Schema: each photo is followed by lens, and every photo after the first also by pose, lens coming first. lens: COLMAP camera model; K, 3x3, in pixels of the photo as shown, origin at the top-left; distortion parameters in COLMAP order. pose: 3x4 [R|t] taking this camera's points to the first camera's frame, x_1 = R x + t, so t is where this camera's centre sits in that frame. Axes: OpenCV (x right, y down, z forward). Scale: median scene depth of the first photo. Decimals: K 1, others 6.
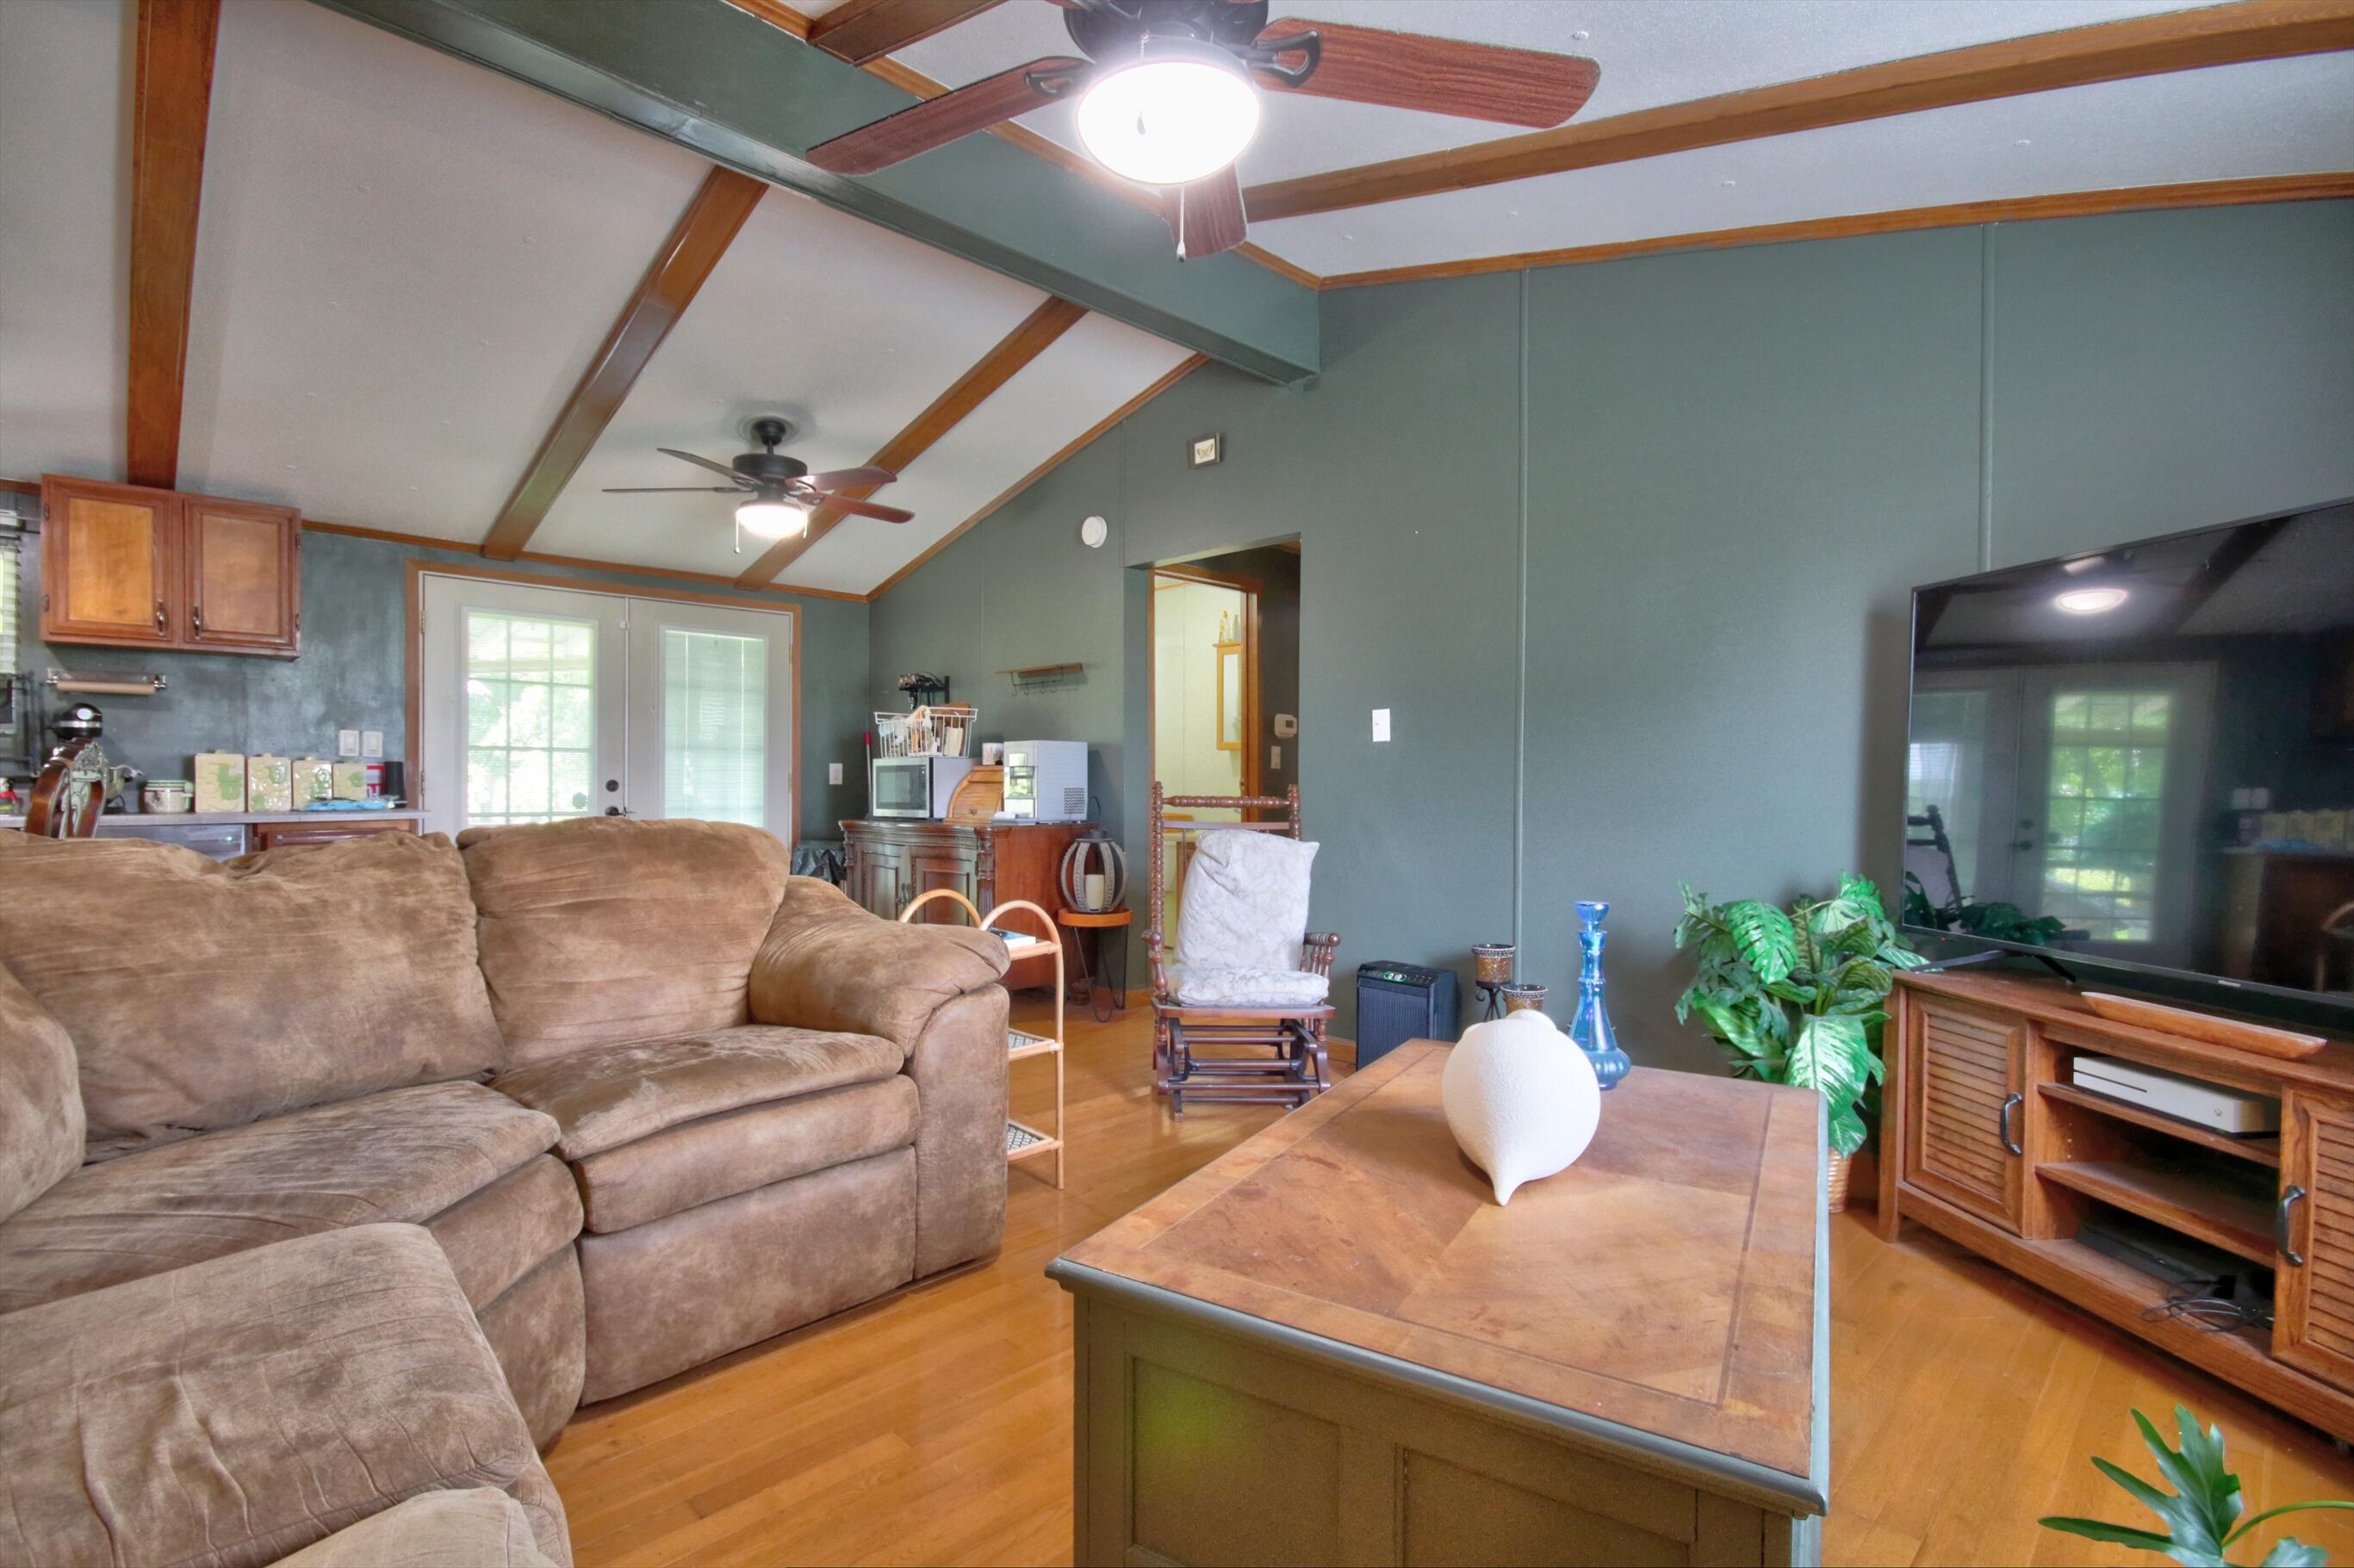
lens RADIAL K [[1083.4, 0, 1177.0], [0, 1083.4, 784.0], [0, 0, 1]] dist [0.015384, -0.014937]
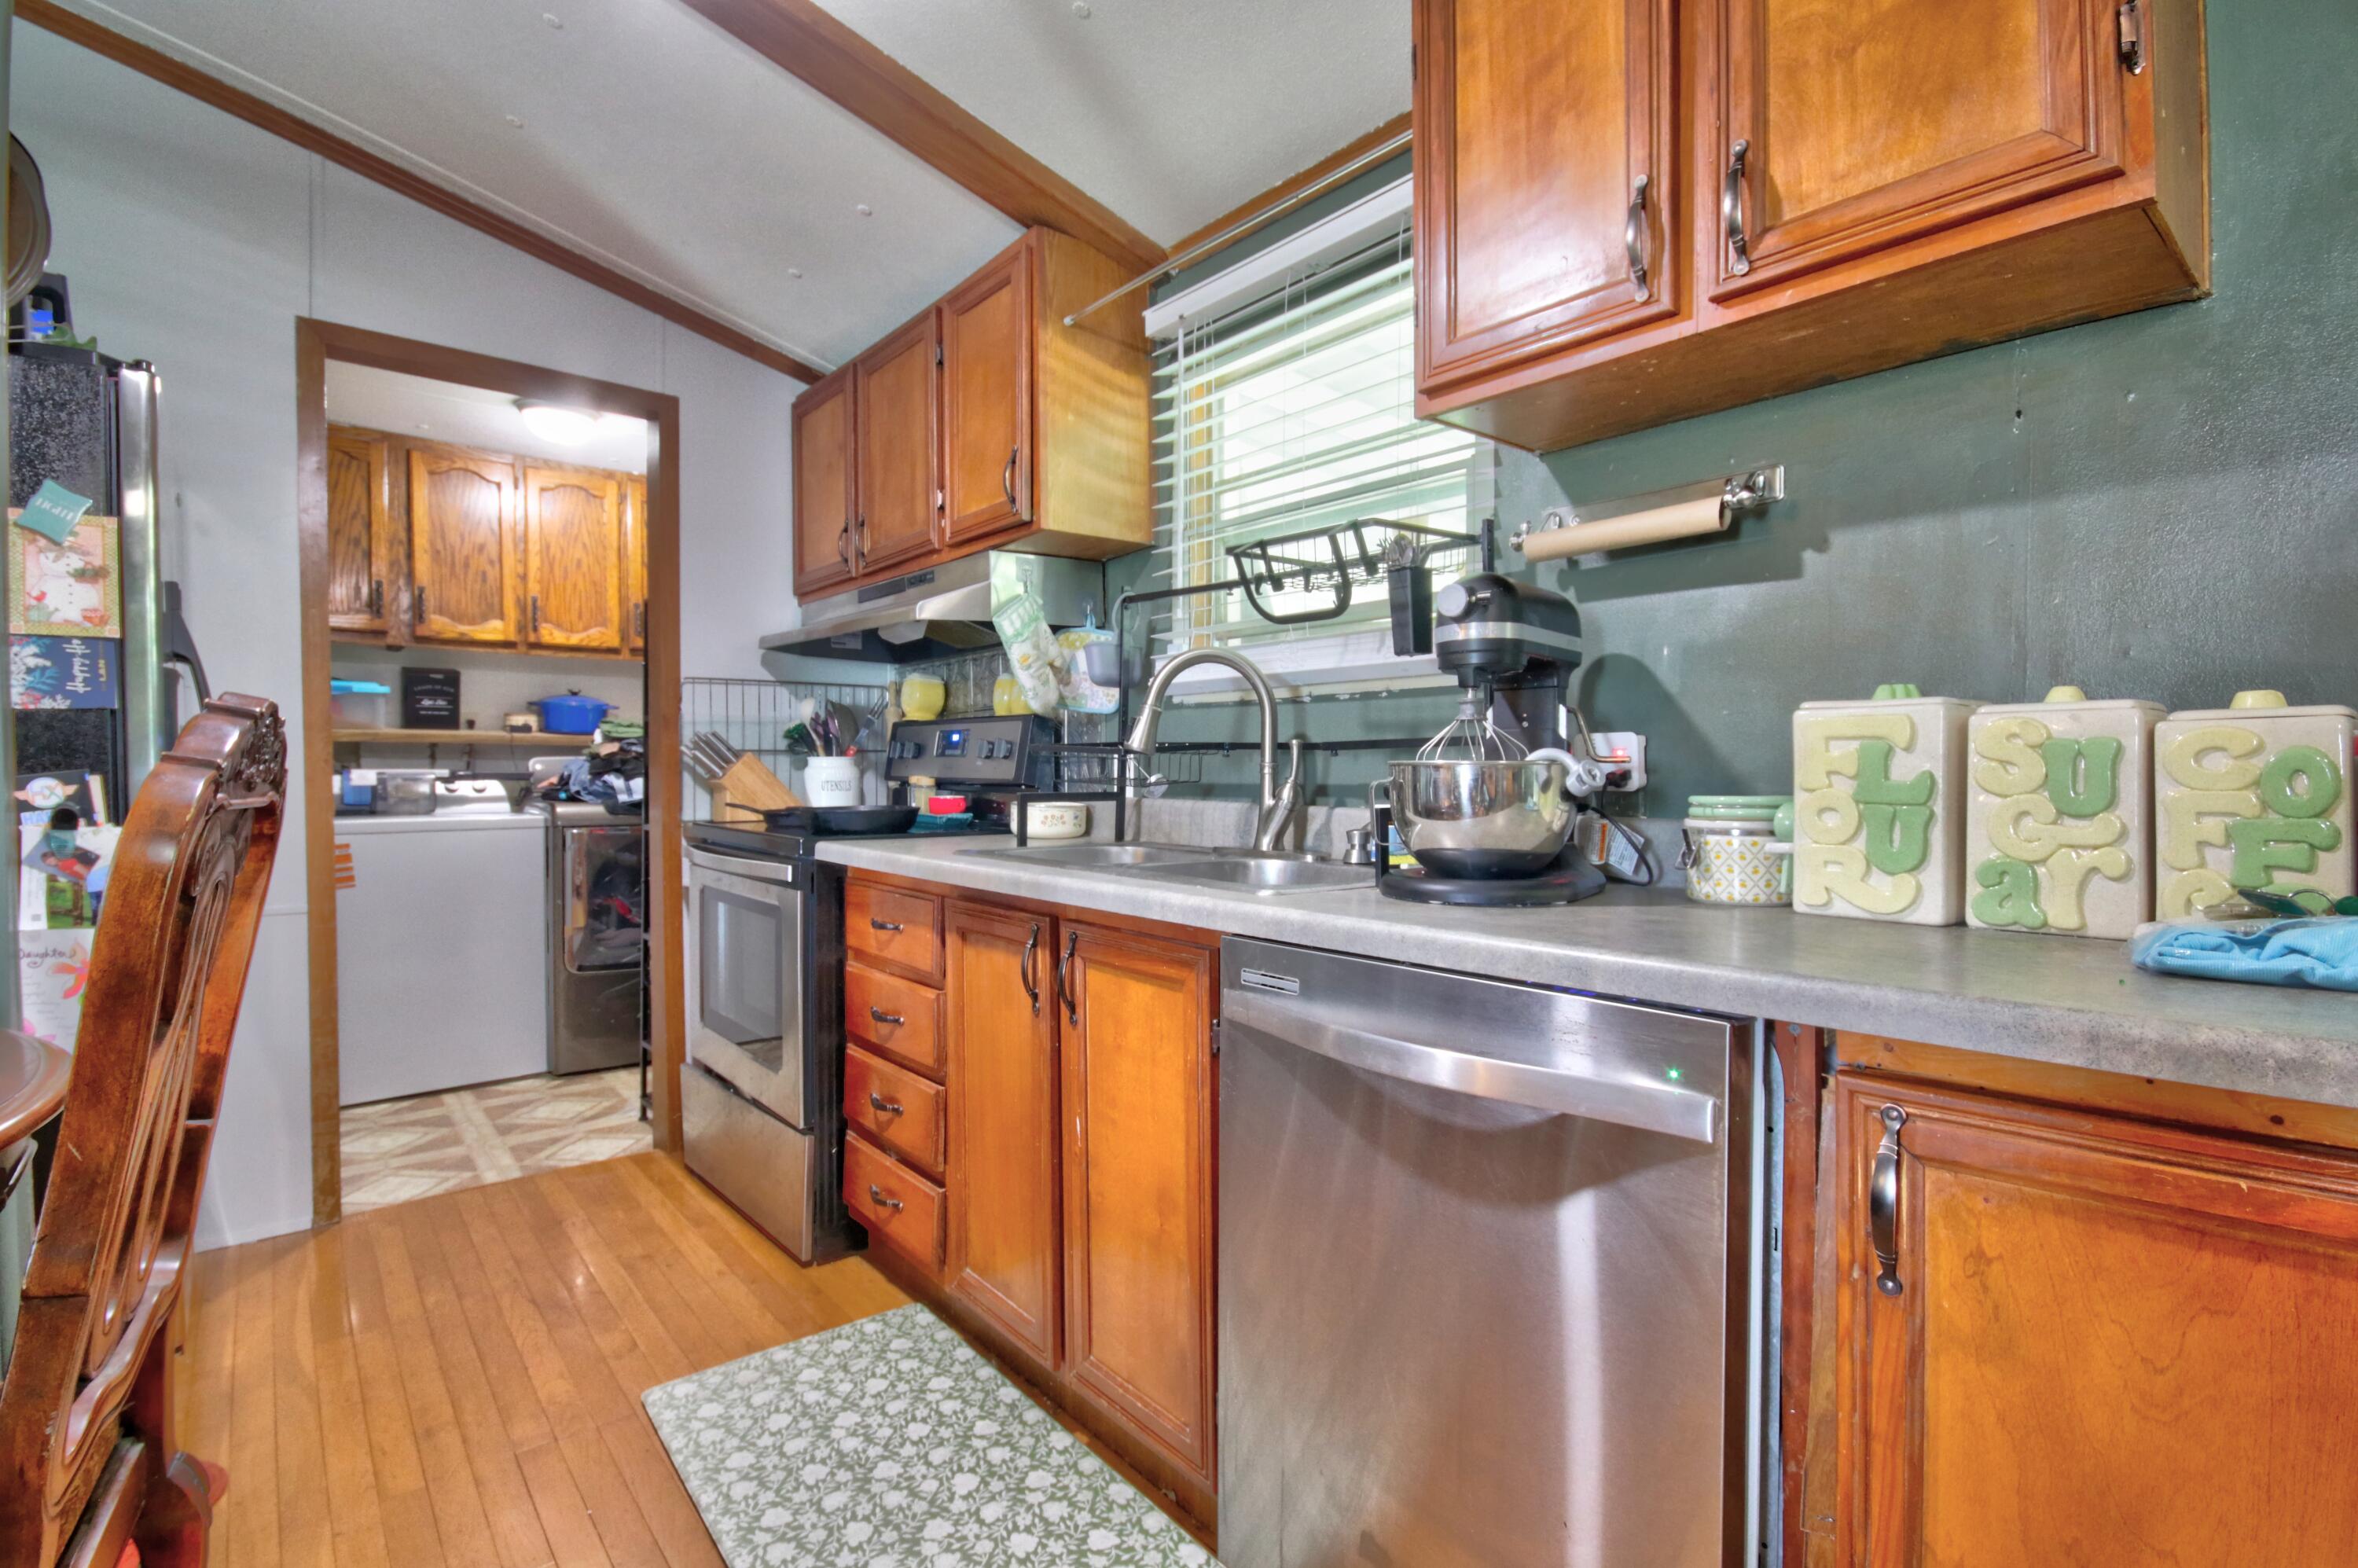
lens RADIAL K [[1085.4, 0, 1179.0], [0, 1085.4, 784.0], [0, 0, 1]] dist [0.015384, -0.014937]
pose [[-0.075669, 0.004384, -0.997123, -0.590714], [-0.005031, 0.999976, 0.004779, -0.007161], [0.997120, 0.005378, -0.075646, 0.837058]]
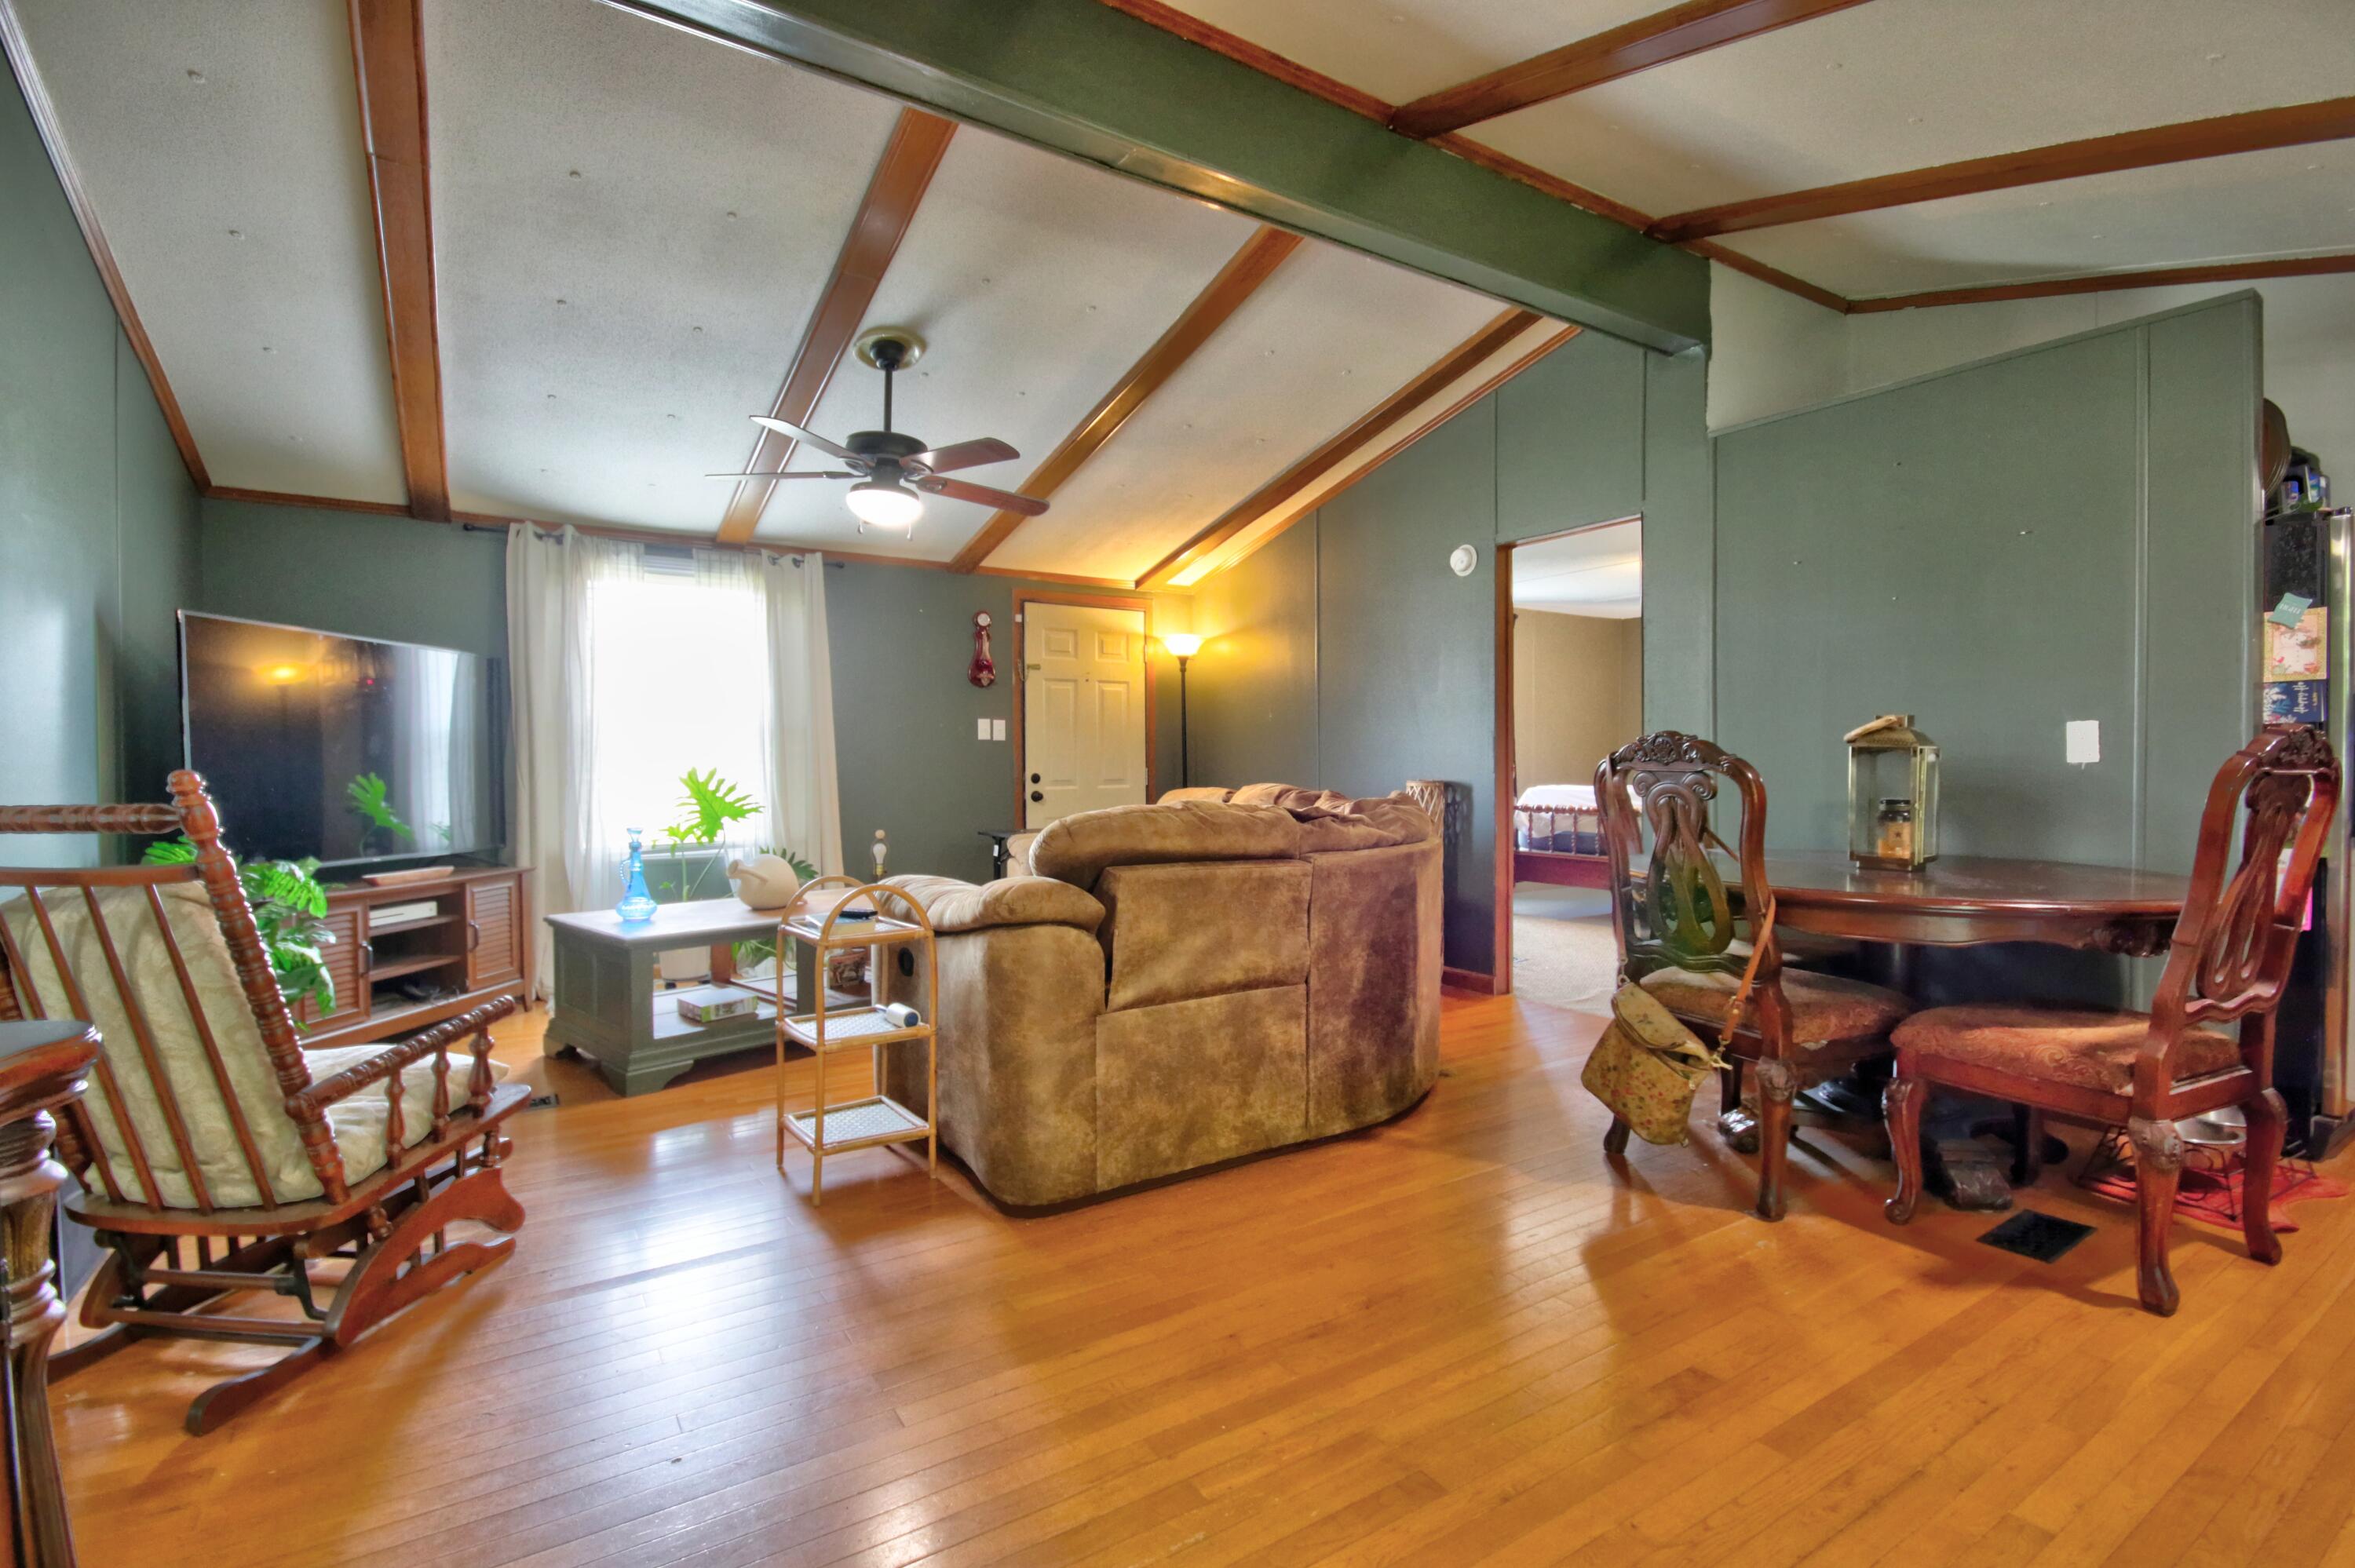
lens RADIAL K [[1083.9, 0, 1177.5], [0, 1083.9, 784.0], [0, 0, 1]] dist [0.015384, -0.014937]
pose [[-0.977833, -0.007402, 0.209257, -0.419787], [0.000402, 0.999307, 0.037227, -0.016520], [-0.209387, 0.036486, -0.977152, 1.193997]]
